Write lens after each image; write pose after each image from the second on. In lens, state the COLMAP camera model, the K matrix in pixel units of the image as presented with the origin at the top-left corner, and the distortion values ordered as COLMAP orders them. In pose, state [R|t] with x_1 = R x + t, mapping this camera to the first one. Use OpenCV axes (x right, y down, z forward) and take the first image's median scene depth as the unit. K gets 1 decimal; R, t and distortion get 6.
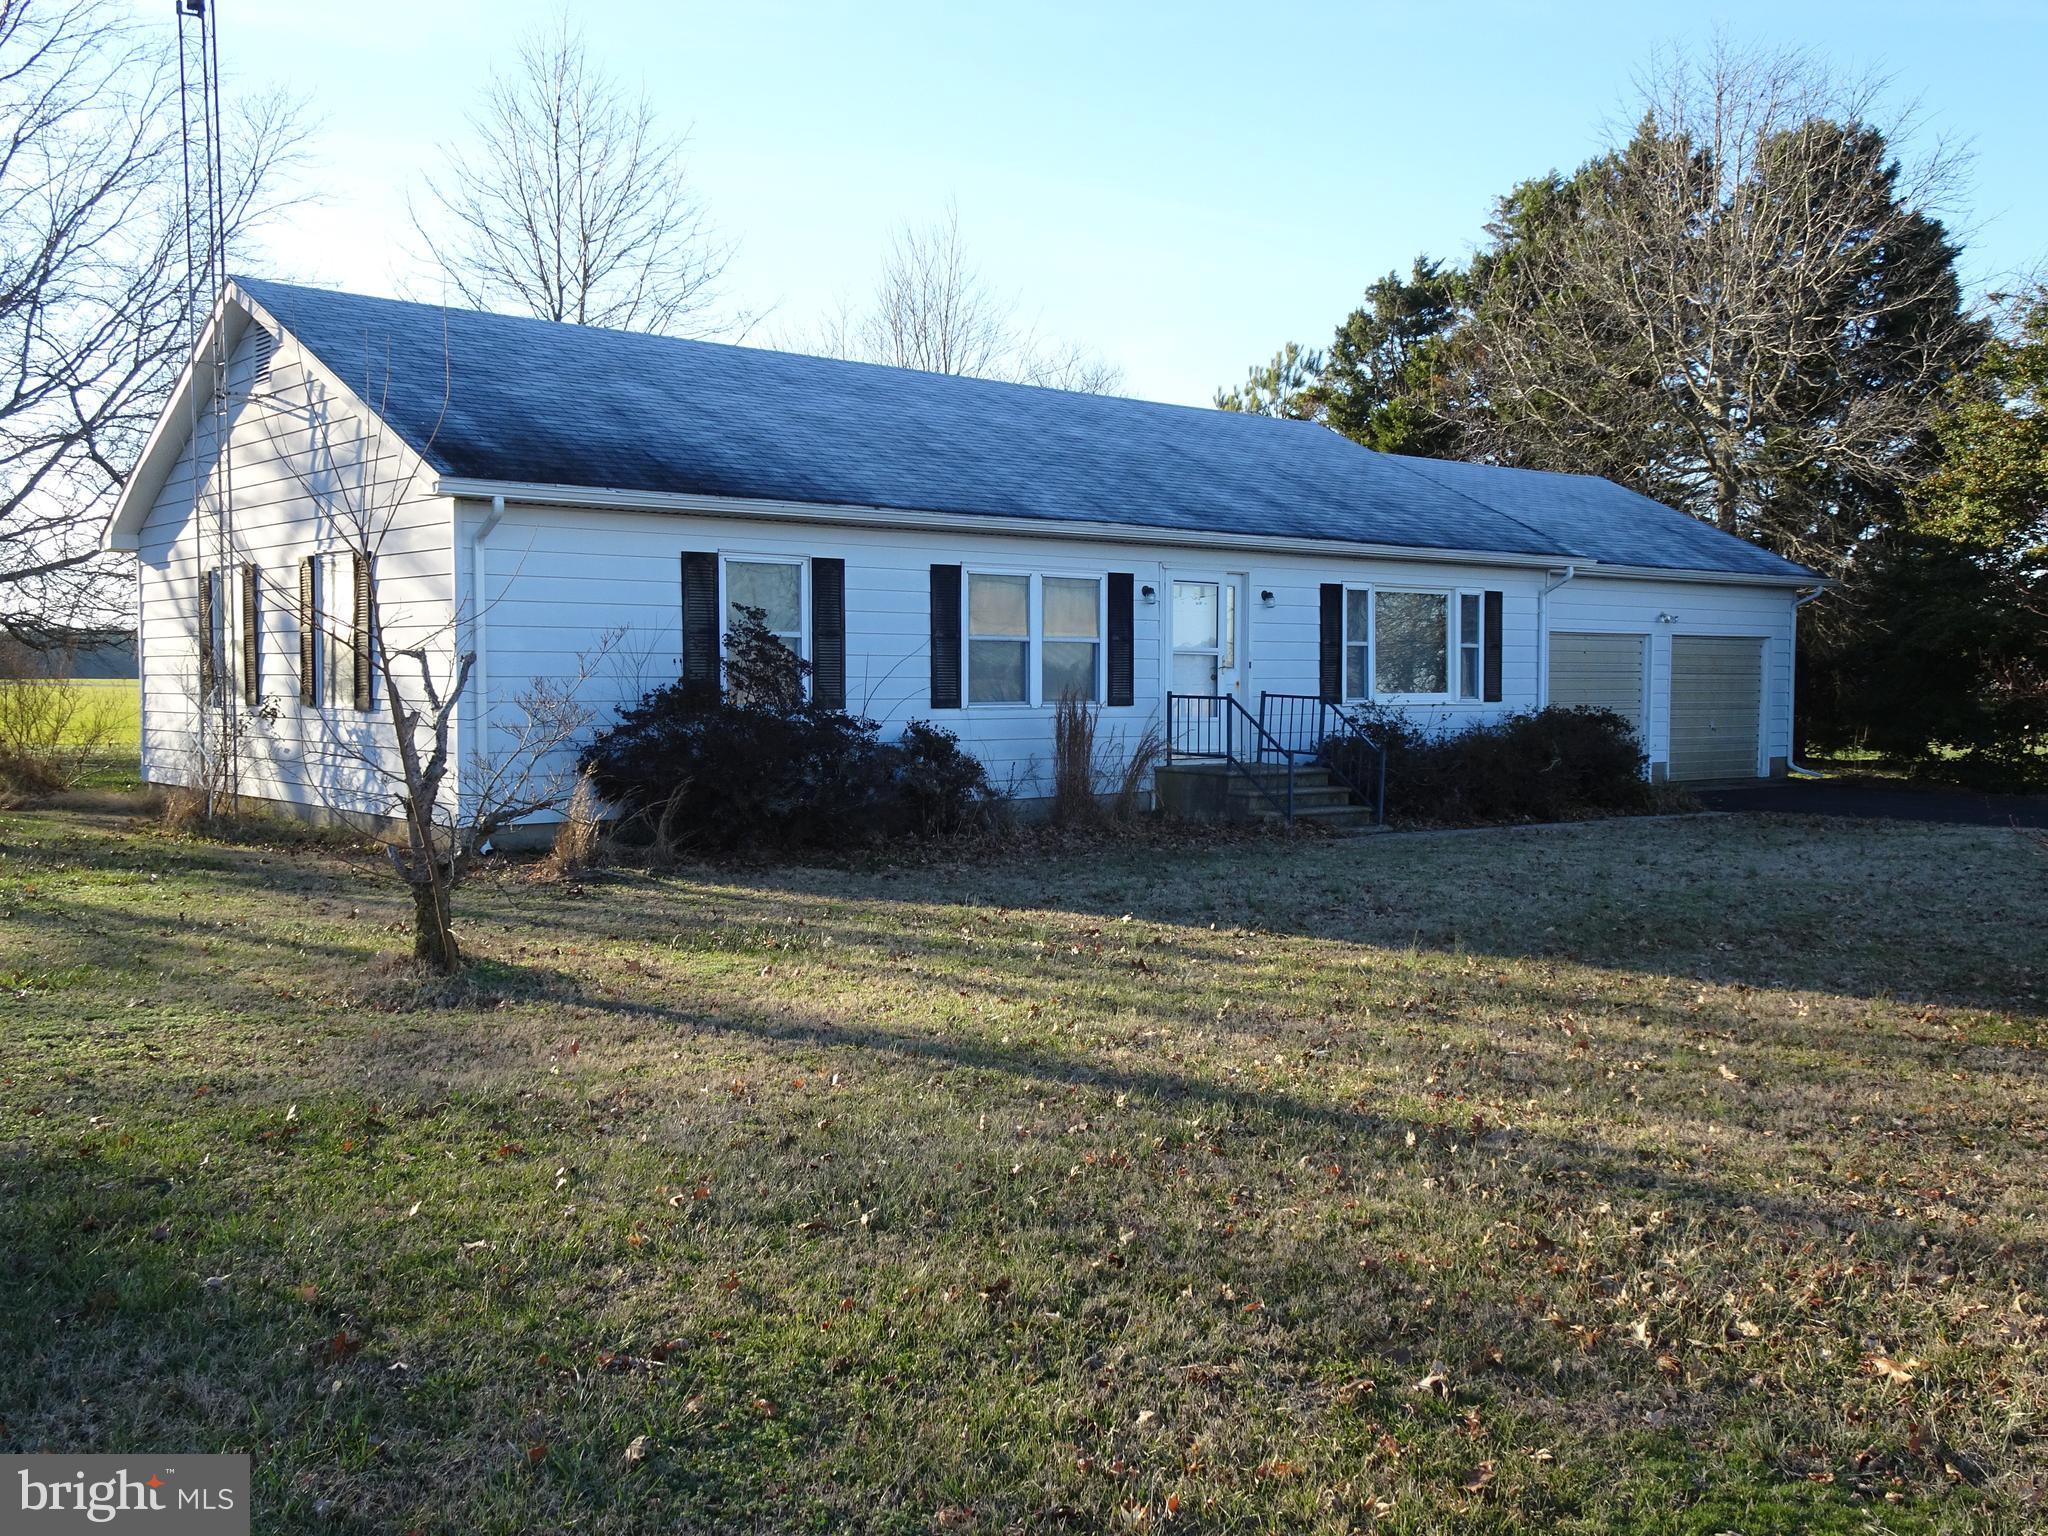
lens RADIAL K [[1744.4, 0, 1024.0], [0, 1744.4, 768.0], [0, 0, 1]] dist [0.010217, 0.013078]
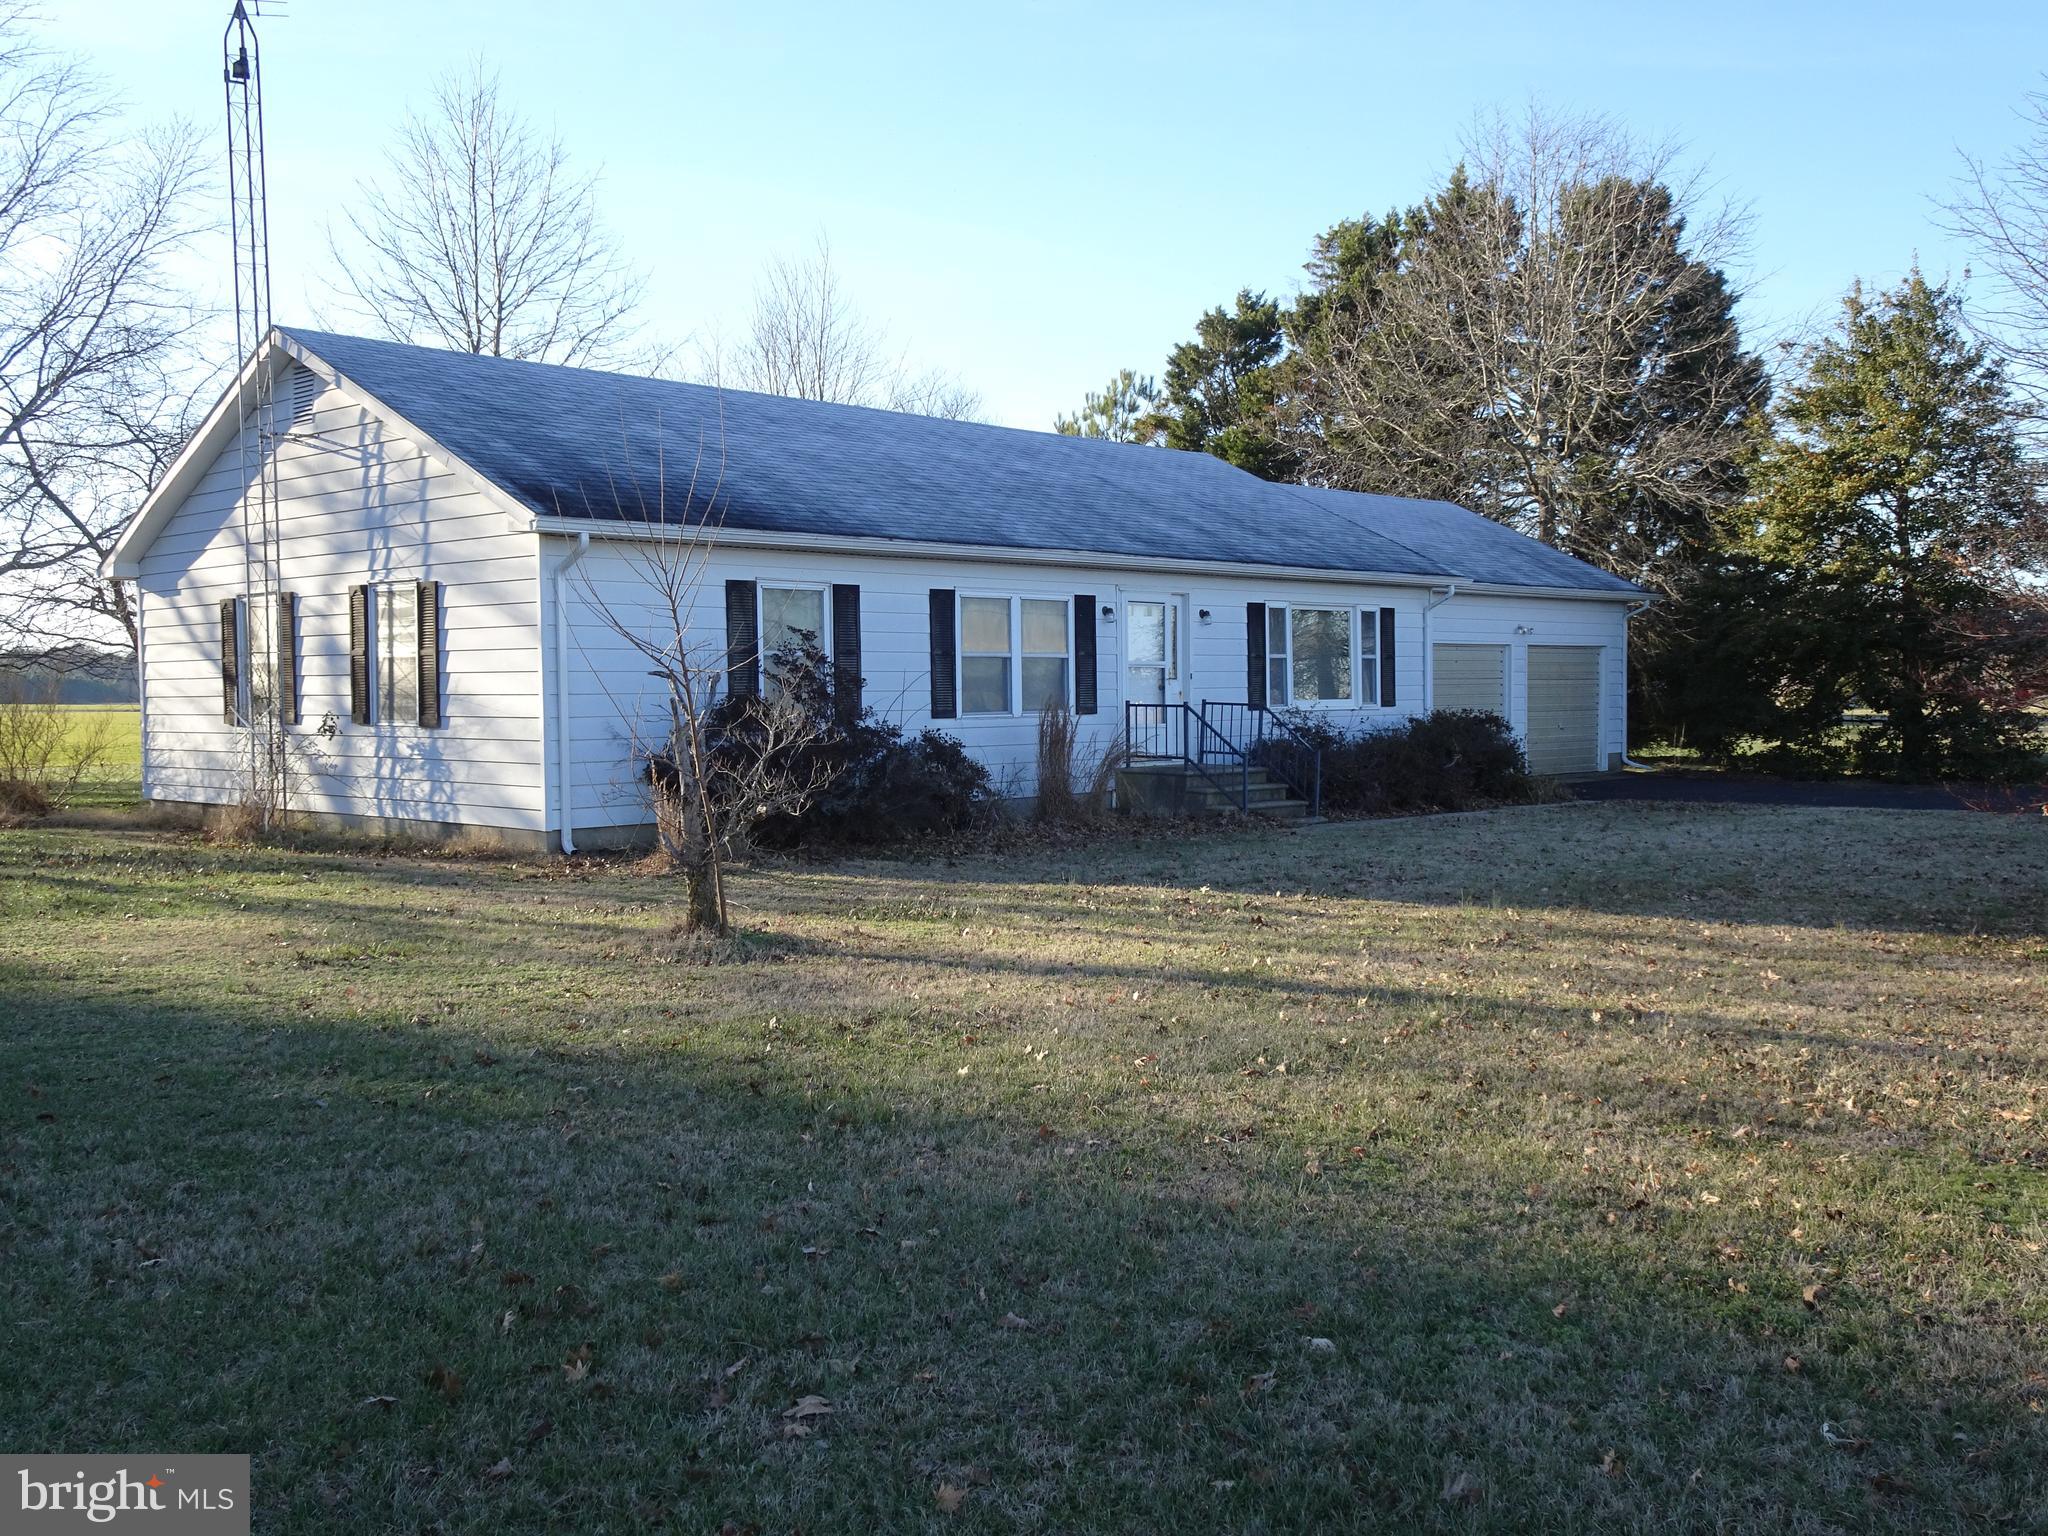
lens RADIAL K [[1713.5, 0, 1024.0], [0, 1713.5, 768.0], [0, 0, 1]] dist [0.007124, 0.010440]
pose [[0.993976, -0.017101, 0.108257, -0.093779], [0.017786, 0.999827, -0.005360, 0.003657], [-0.108146, 0.007253, 0.994109, -0.076373]]
